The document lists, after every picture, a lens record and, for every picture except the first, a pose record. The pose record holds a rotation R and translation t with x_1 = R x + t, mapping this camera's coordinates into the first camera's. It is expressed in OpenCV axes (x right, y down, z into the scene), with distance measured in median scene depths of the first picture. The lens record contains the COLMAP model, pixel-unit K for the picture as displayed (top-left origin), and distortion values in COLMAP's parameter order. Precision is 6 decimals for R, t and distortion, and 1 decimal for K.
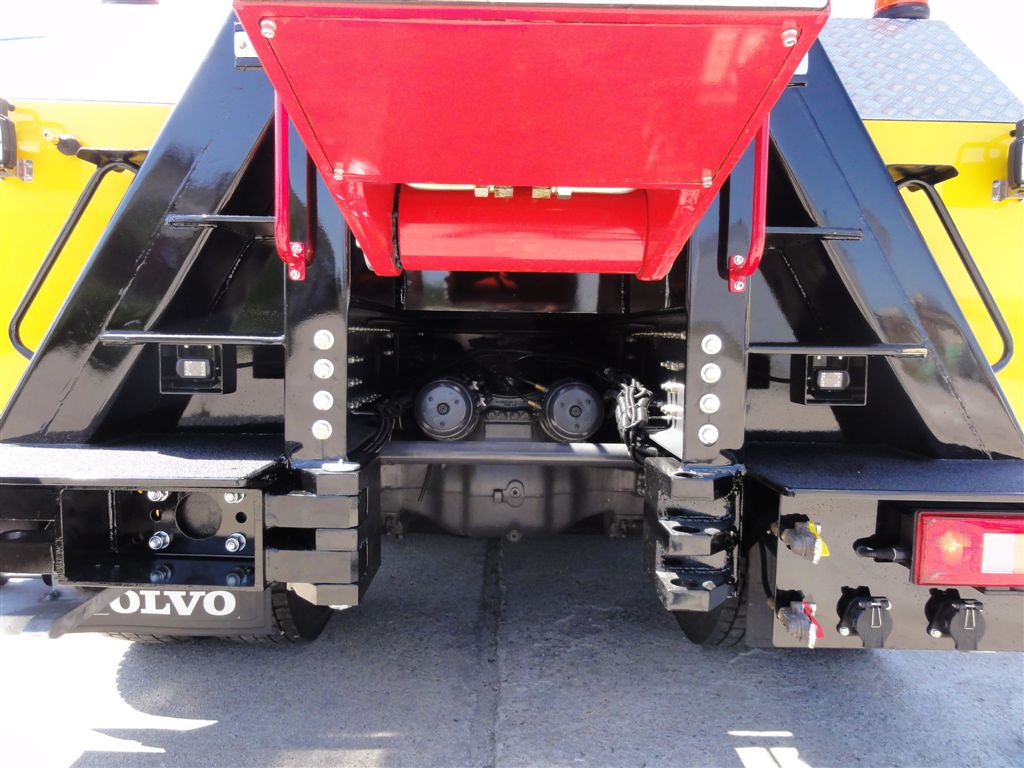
lens RADIAL K [[729.8, 0, 507.0], [0, 729.8, 386.4], [0, 0, 1]] dist [-0.001294, -0.001690]
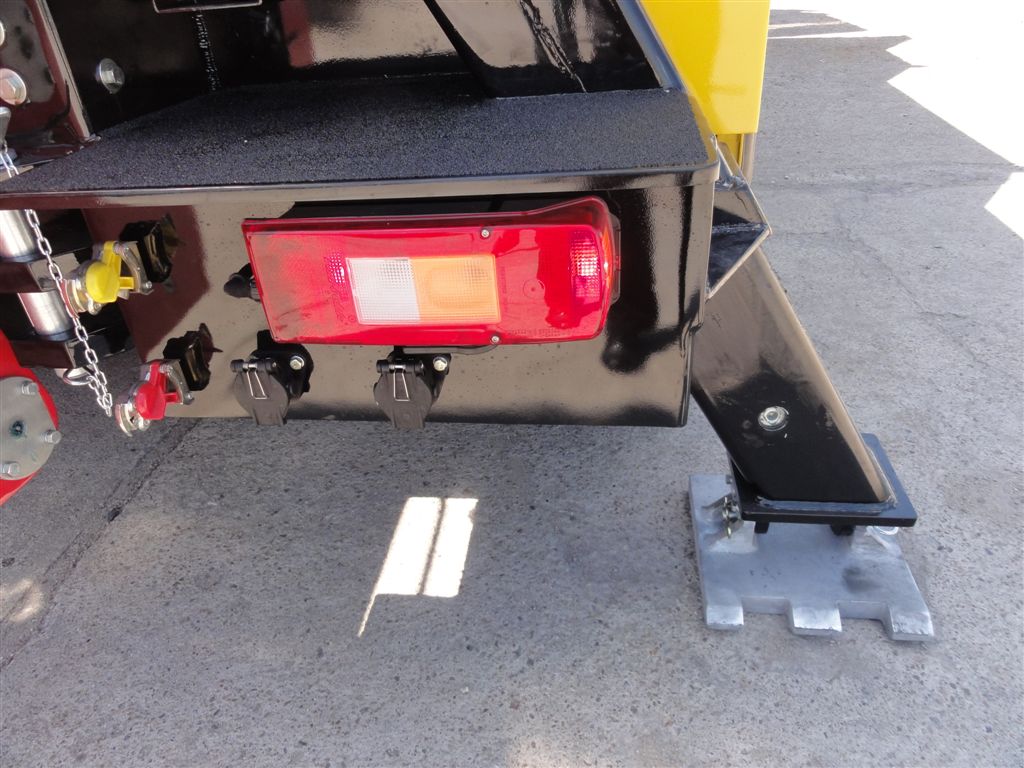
lens RADIAL K [[729.8, 0, 507.0], [0, 729.8, 386.4], [0, 0, 1]] dist [-0.001294, -0.001690]
pose [[0.985697, -0.003364, -0.168494, 0.569949], [0.082650, 0.880959, 0.465919, 0.028978], [0.146869, -0.473181, 0.868636, 0.333918]]
